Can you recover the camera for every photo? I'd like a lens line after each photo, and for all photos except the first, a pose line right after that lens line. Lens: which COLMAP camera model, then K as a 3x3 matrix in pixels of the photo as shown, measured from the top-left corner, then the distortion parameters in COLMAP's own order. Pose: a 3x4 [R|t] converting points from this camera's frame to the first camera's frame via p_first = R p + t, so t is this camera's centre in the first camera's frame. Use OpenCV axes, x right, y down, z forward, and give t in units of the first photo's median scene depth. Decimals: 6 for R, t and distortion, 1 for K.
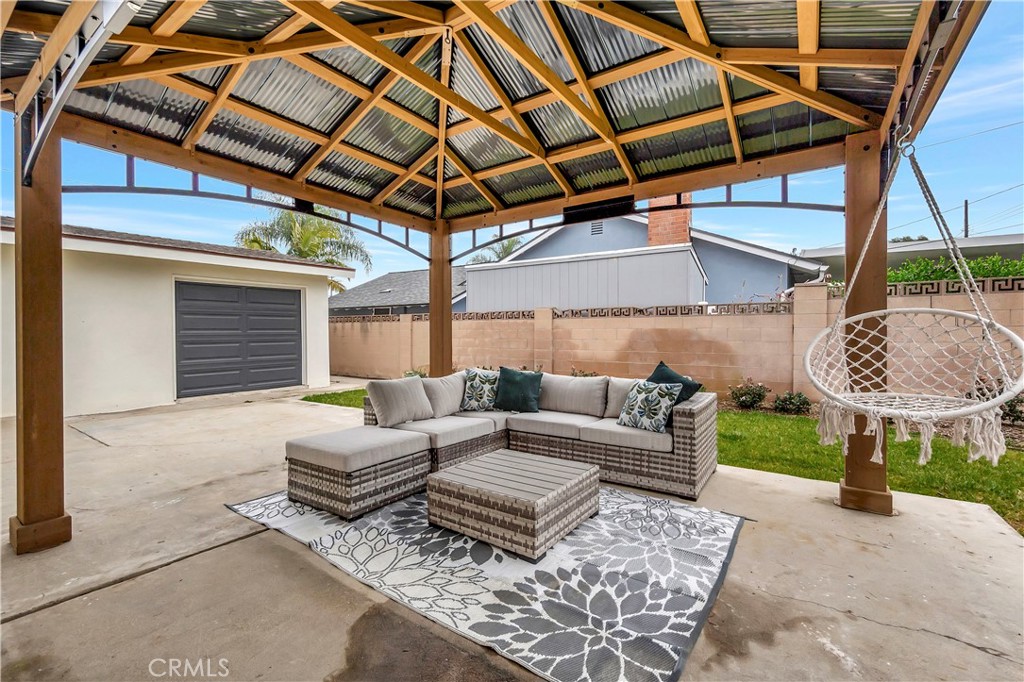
lens RADIAL K [[442.9, 0, 505.9], [0, 442.9, 334.7], [0, 0, 1]] dist [-0.000895, 0.001067]
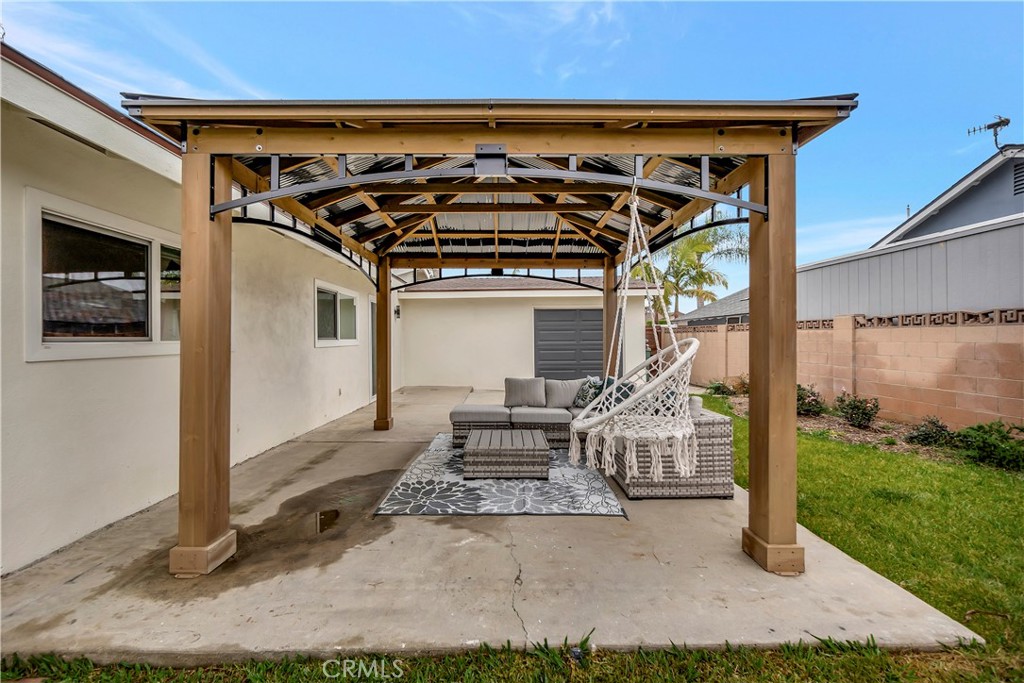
lens RADIAL K [[442.9, 0, 506.8], [0, 442.9, 342.1], [0, 0, 1]] dist [-0.000895, 0.001067]
pose [[0.580922, 0.007849, -0.813922, 1.252763], [-0.004642, 0.999969, 0.006330, -0.045124], [0.813946, 0.000101, 0.580940, 0.070179]]
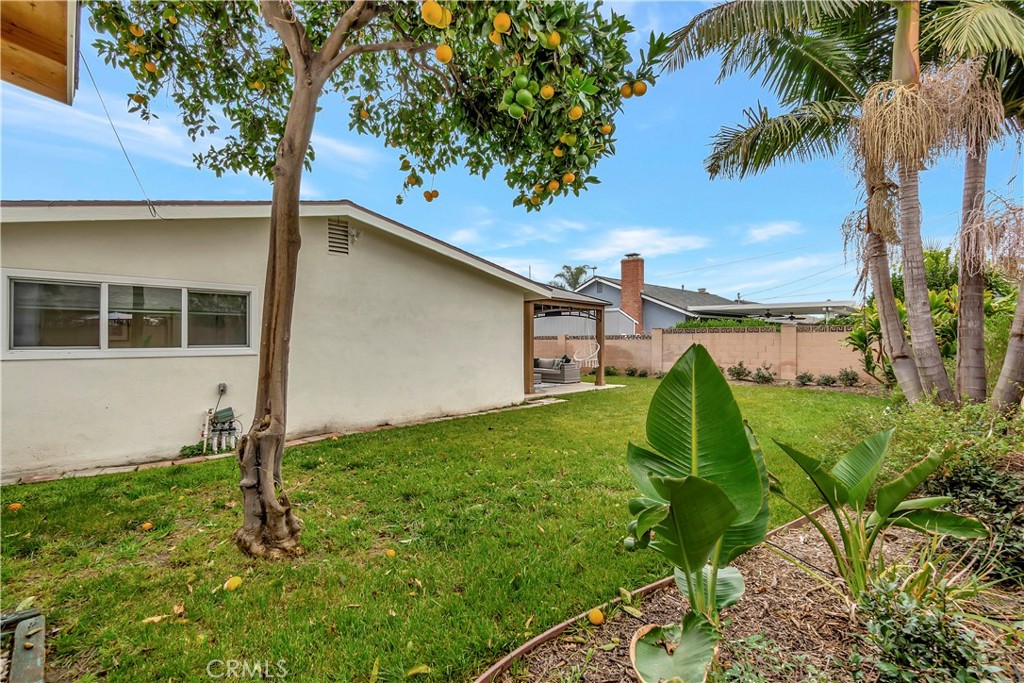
lens RADIAL K [[442.9, 0, 508.1], [0, 442.9, 342.7], [0, 0, 1]] dist [-0.000895, 0.001067]
pose [[0.982961, 0.003649, -0.183780, 0.732274], [-0.004782, 0.999972, -0.005719, -0.026118], [0.183754, 0.006500, 0.982951, -3.821425]]
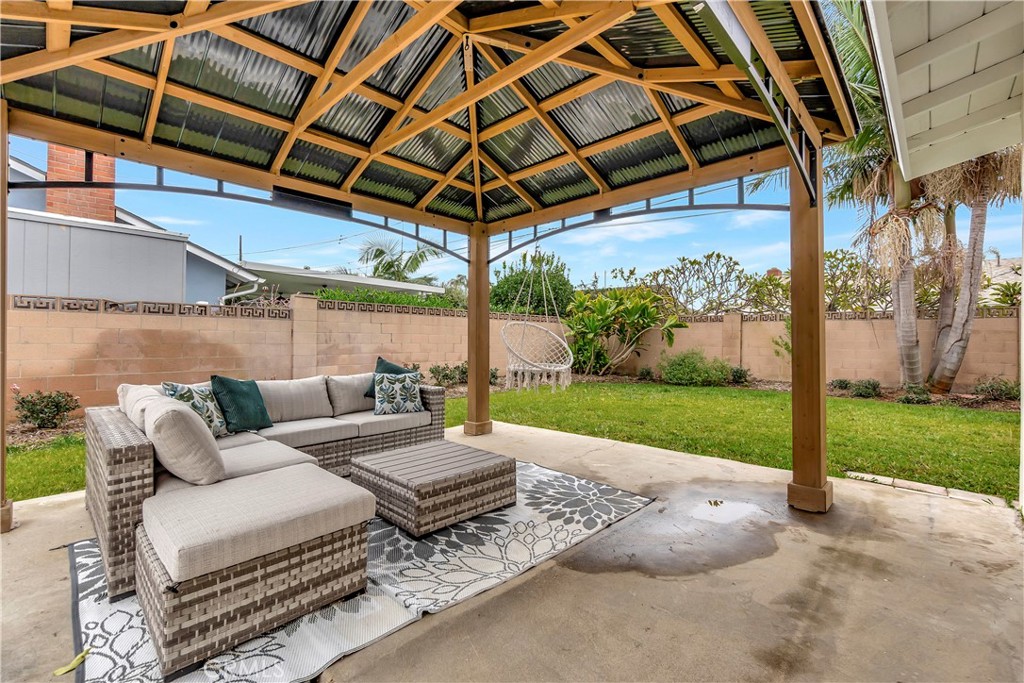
lens RADIAL K [[442.9, 0, 502.4], [0, 442.9, 335.8], [0, 0, 1]] dist [-0.000895, 0.001067]
pose [[0.167901, 0.012354, 0.985726, -0.950412], [0.001566, 0.999917, -0.012798, 0.025542], [-0.985803, 0.003693, 0.167868, 0.625057]]
